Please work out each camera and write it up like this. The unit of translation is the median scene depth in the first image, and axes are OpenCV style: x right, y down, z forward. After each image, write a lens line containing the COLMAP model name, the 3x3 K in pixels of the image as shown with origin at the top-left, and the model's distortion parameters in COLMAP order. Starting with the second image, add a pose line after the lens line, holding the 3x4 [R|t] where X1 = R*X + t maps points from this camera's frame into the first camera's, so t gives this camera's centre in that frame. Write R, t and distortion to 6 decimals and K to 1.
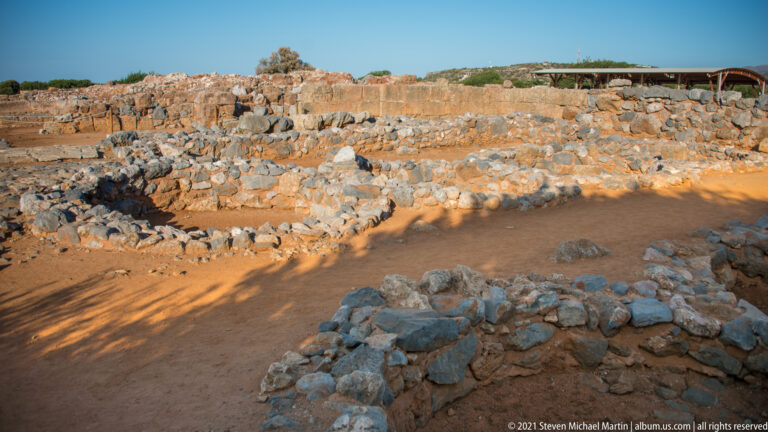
lens RADIAL K [[625.4, 0, 387.9], [0, 625.4, 211.6], [0, 0, 1]] dist [-0.117267, 0.037594]
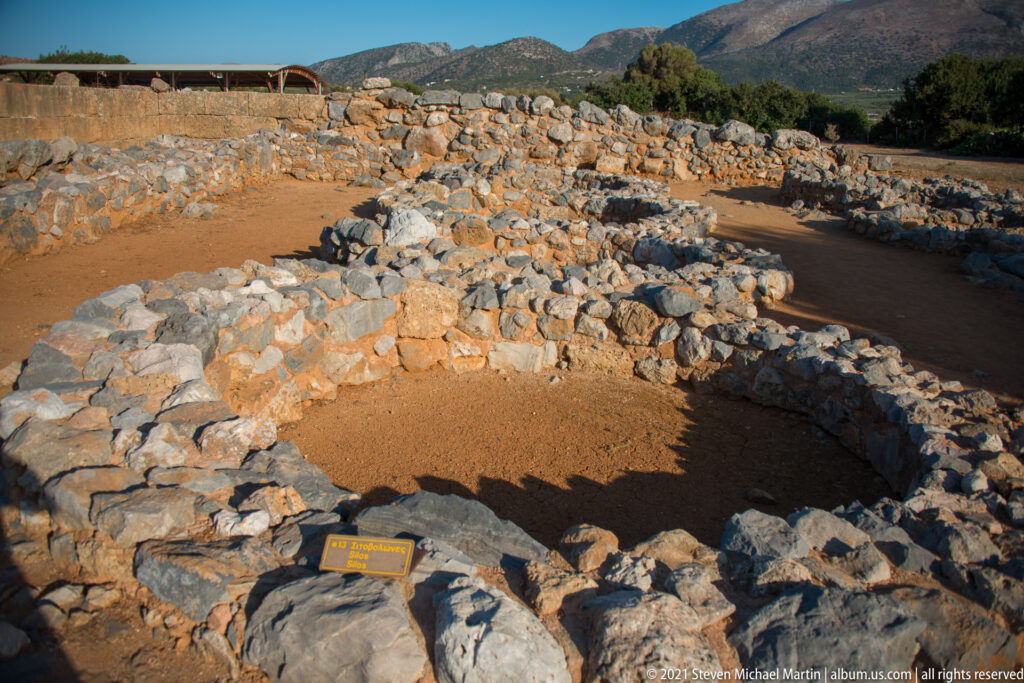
lens RADIAL K [[821.6, 0, 510.8], [0, 821.6, 349.2], [0, 0, 1]] dist [-0.122915, 0.050097]
pose [[0.639464, -0.206767, 0.740495, -0.280089], [0.123230, 0.978269, 0.166744, -0.053735], [-0.758881, -0.015376, 0.651048, 0.305955]]
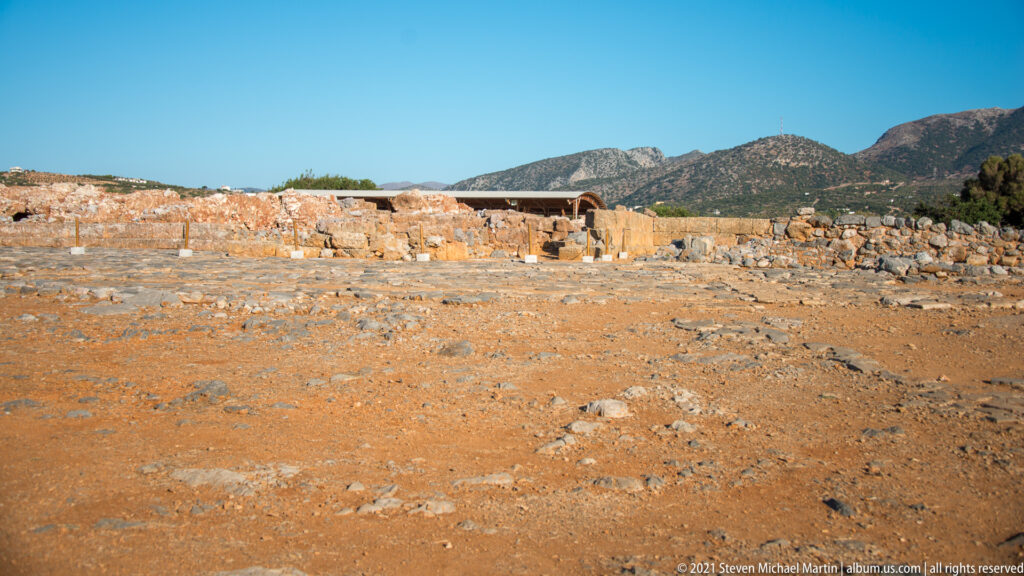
lens RADIAL K [[1301.9, 0, 538.1], [0, 1301.9, 246.7], [0, 0, 1]] dist [0.251394, 0.000000]
pose [[0.755876, -0.001703, 0.654712, -1.537344], [0.120535, 0.983266, -0.136601, 0.108069], [-0.643524, 0.182169, 0.743432, -0.390992]]
